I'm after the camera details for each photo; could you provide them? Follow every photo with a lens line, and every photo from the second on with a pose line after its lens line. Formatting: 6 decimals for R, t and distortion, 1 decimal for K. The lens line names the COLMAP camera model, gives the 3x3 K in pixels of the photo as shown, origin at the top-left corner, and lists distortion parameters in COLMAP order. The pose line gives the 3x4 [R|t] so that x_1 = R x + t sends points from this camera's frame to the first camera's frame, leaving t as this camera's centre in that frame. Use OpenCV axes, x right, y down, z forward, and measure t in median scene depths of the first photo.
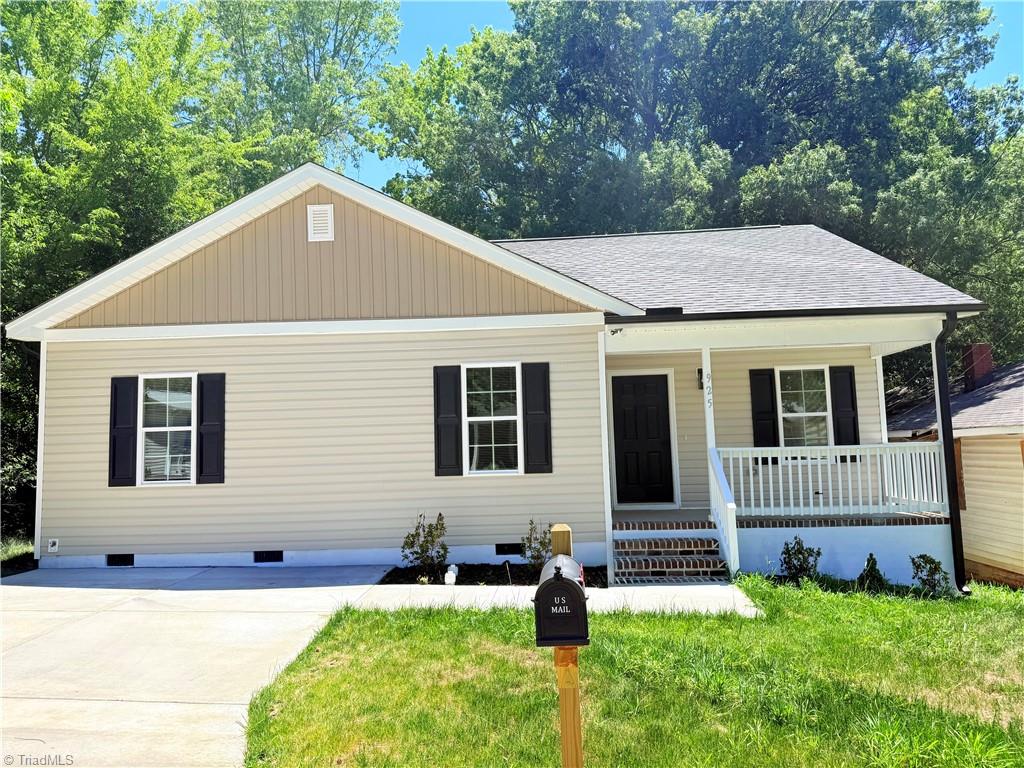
lens RADIAL K [[725.0, 0, 518.3], [0, 725.0, 382.9], [0, 0, 1]] dist [0.041291, -0.024252]
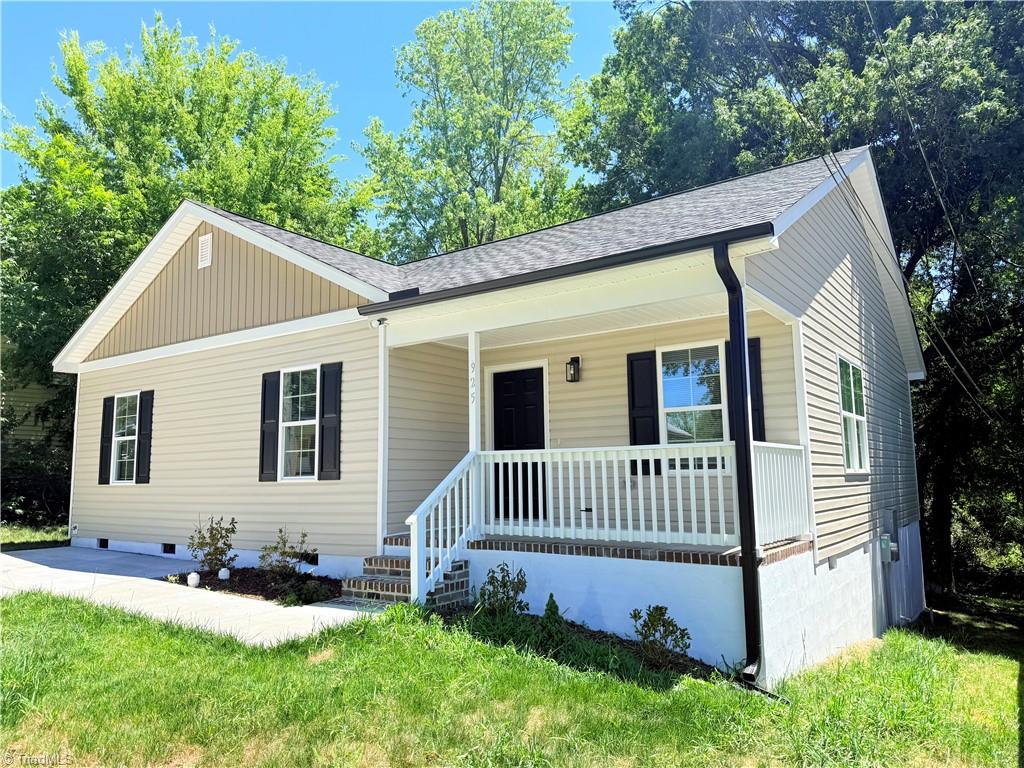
lens RADIAL K [[725.0, 0, 518.9], [0, 725.0, 382.6], [0, 0, 1]] dist [0.041291, -0.024252]
pose [[0.850461, -0.053911, -0.523268, 0.715269], [0.041281, 0.998507, -0.035782, 0.041026], [0.524416, 0.008830, 0.851417, 0.310715]]
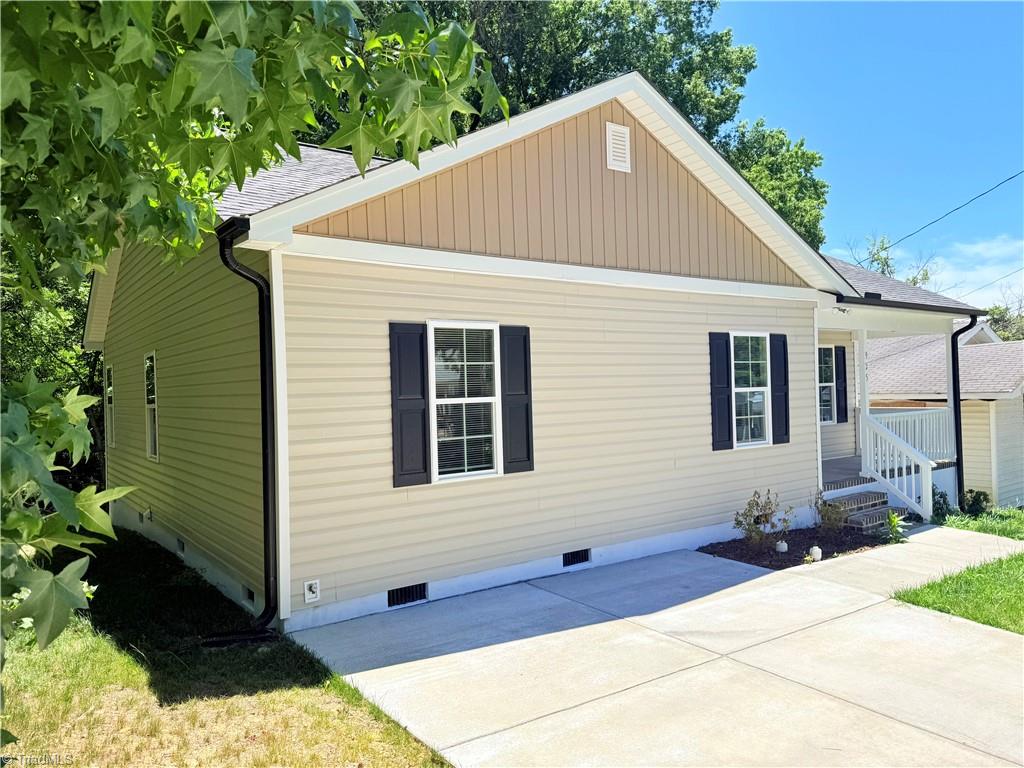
lens RADIAL K [[725.0, 0, 512.4], [0, 725.0, 392.0], [0, 0, 1]] dist [0.041291, -0.024252]
pose [[0.773684, 0.003209, 0.633563, -0.892115], [-0.041619, 0.998085, 0.045769, 0.021183], [-0.632203, -0.061779, 0.772336, 0.434912]]
